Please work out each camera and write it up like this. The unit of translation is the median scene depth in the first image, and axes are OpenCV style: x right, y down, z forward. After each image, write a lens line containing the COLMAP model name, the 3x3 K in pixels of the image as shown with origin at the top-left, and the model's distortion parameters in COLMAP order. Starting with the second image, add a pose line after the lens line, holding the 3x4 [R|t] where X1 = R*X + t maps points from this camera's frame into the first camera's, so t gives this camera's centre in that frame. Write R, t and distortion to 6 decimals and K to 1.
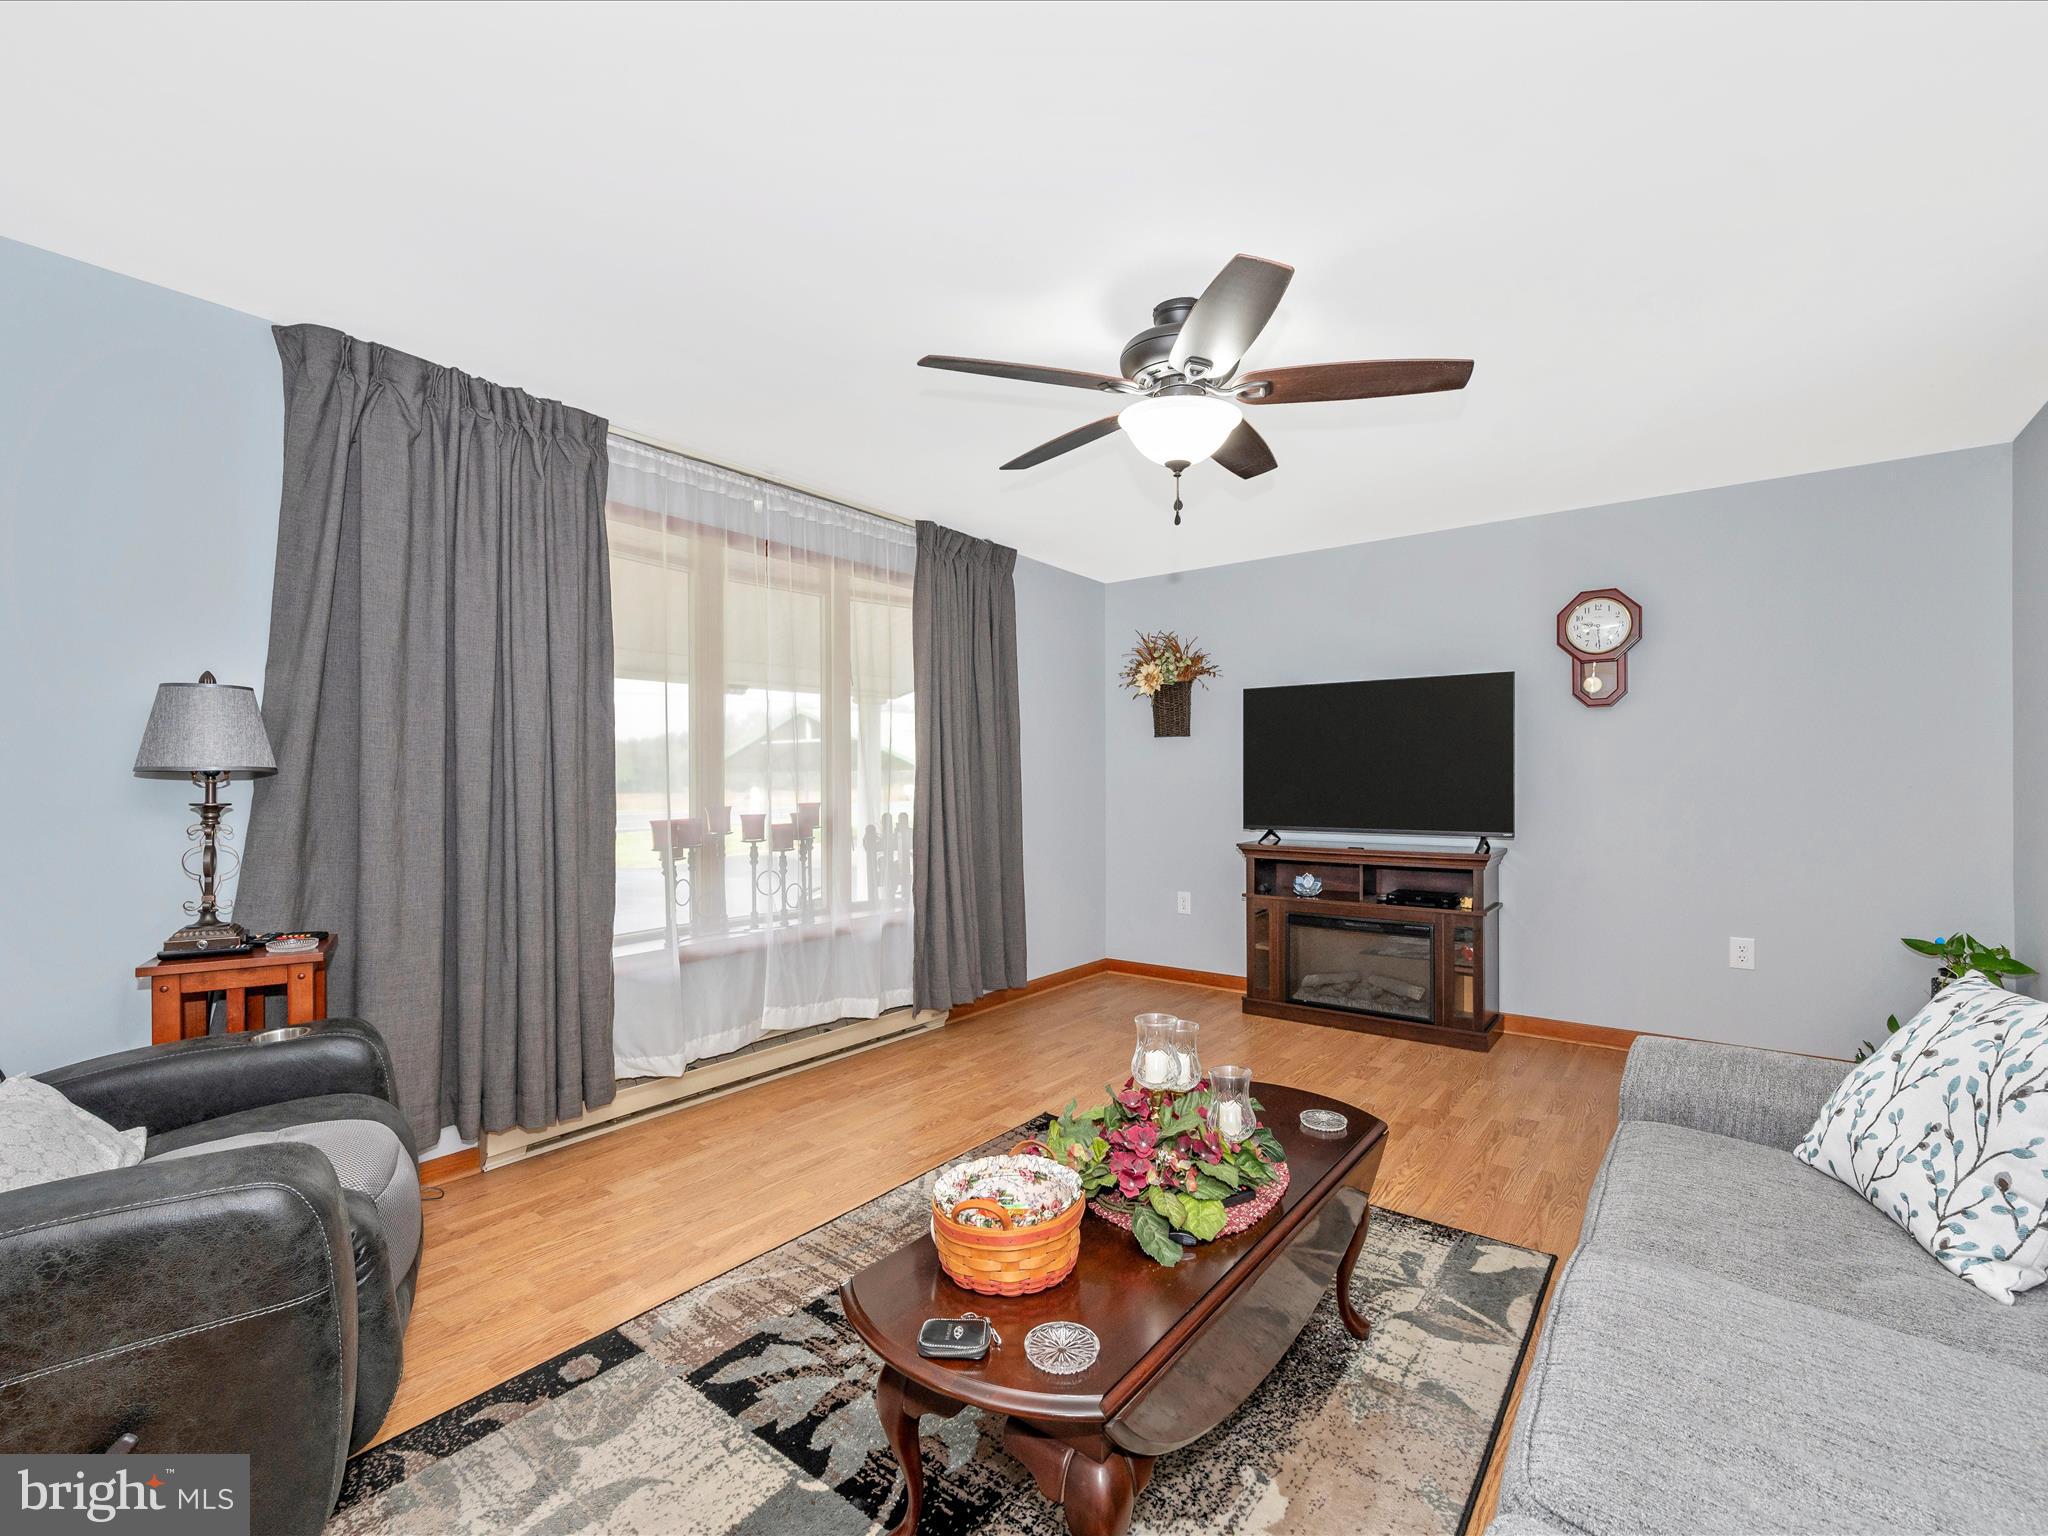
lens RADIAL K [[909.3, 0, 1027.3], [0, 909.3, 791.6], [0, 0, 1]] dist [0.000534, -0.000025]
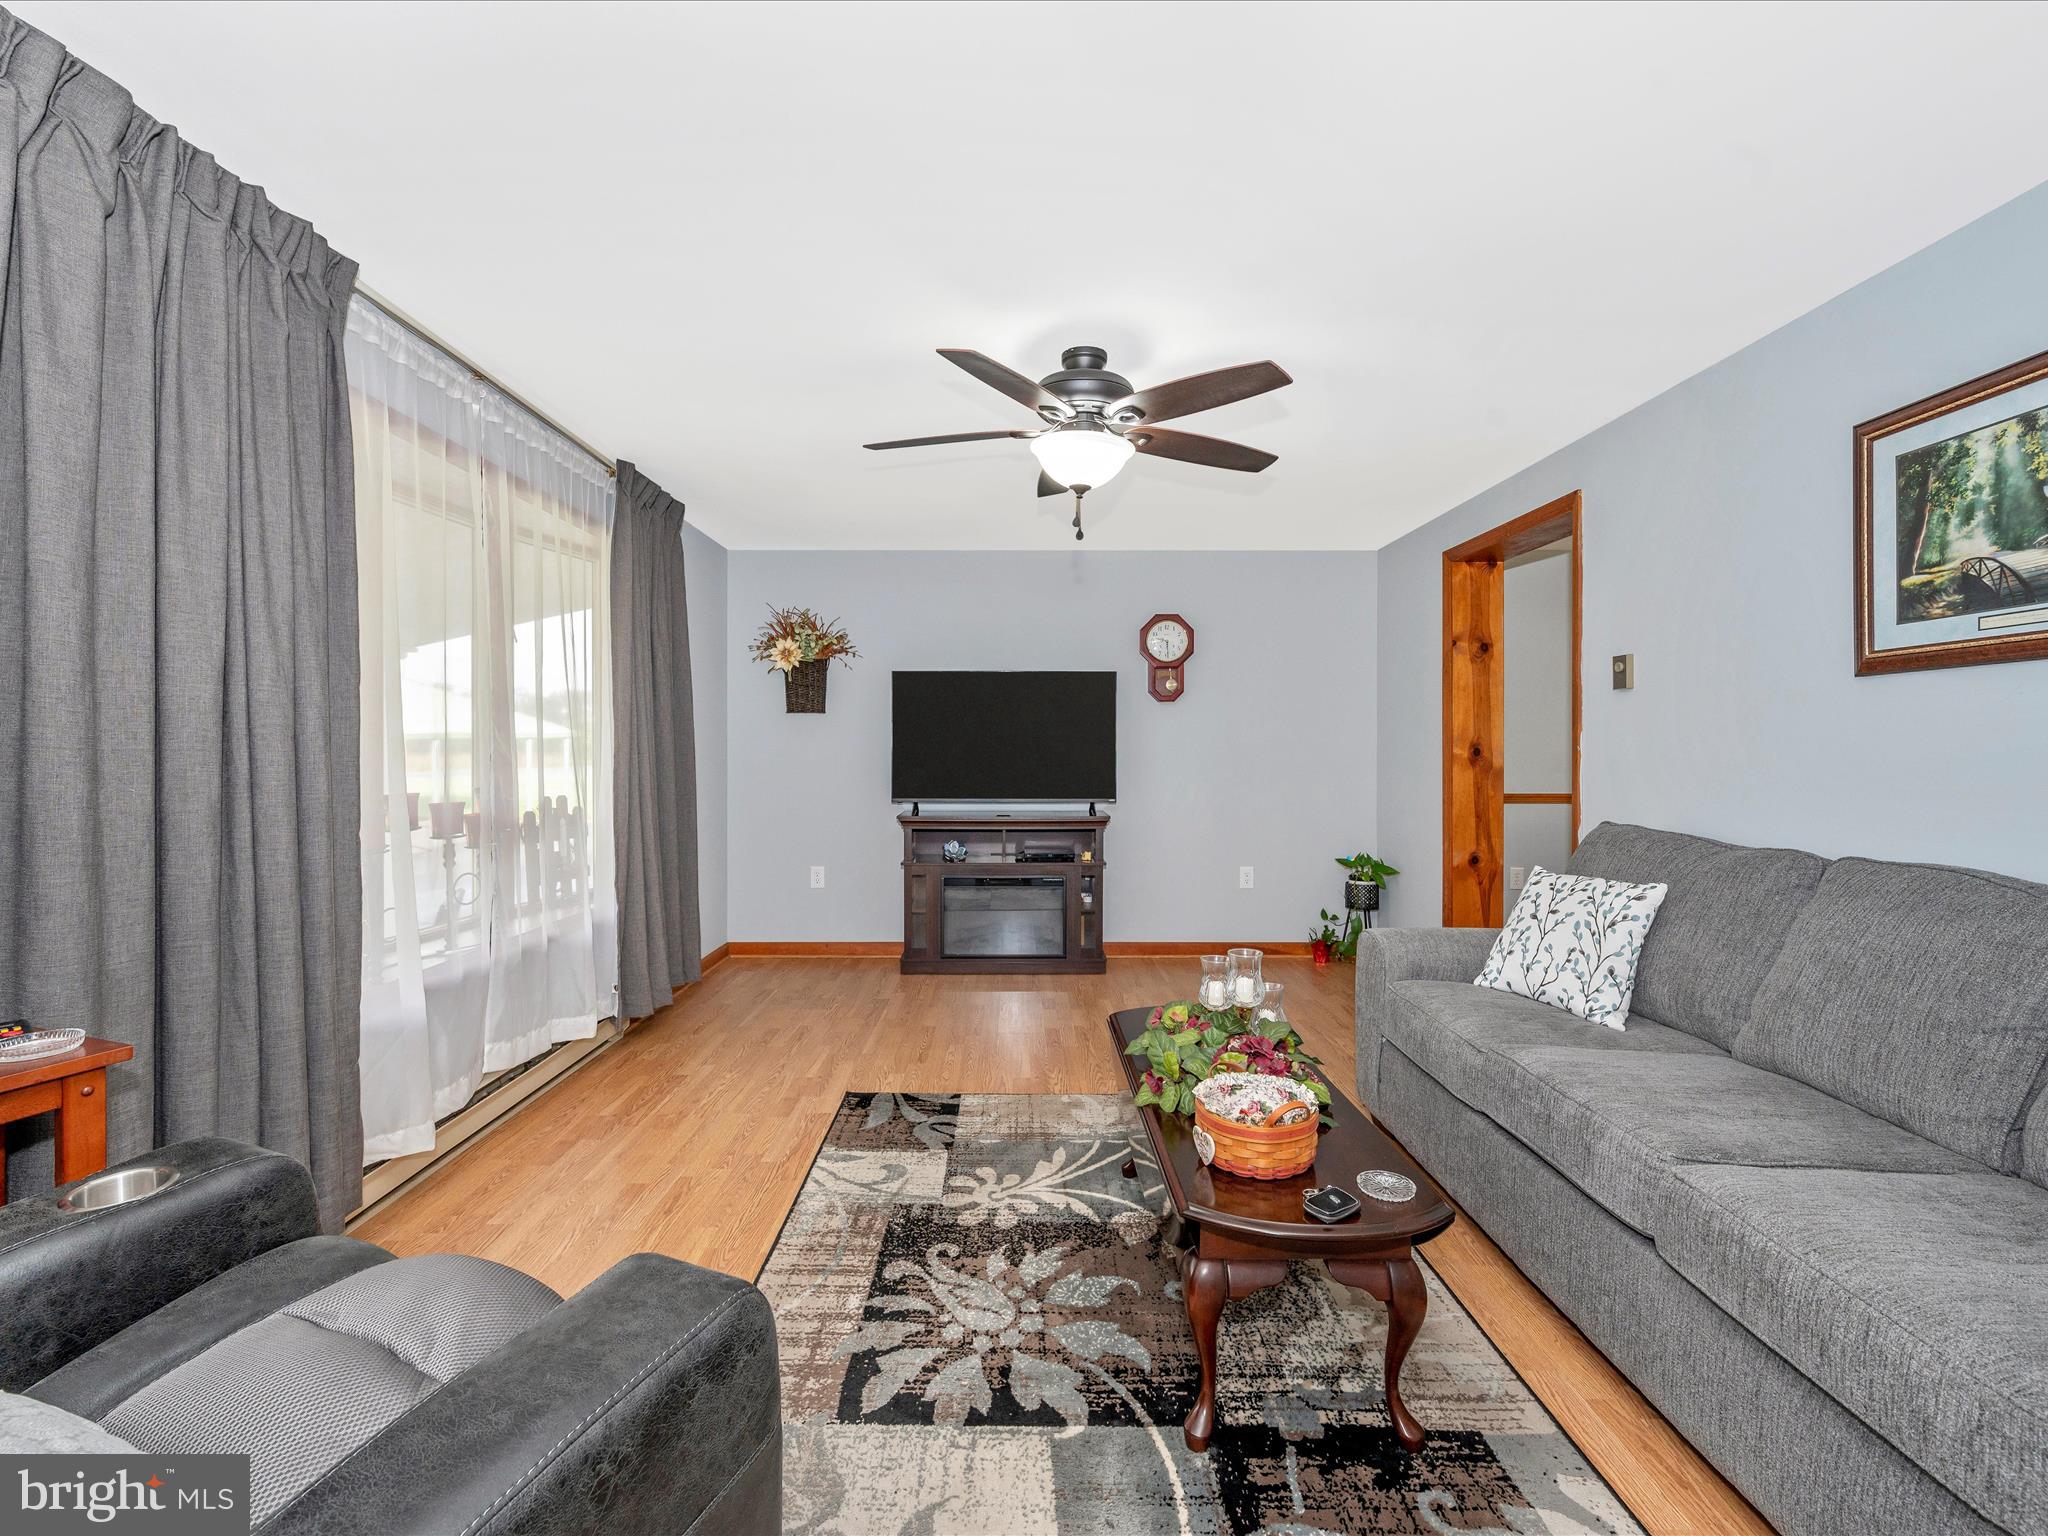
lens RADIAL K [[909.0, 0, 1024.0], [0, 909.0, 768.0], [0, 0, 1]] dist [0.002744, 0.000252]
pose [[0.792891, -0.008478, 0.609305, -0.440916], [0.005556, 0.999962, 0.006685, -0.008475], [-0.609338, -0.001916, 0.792908, 0.092958]]
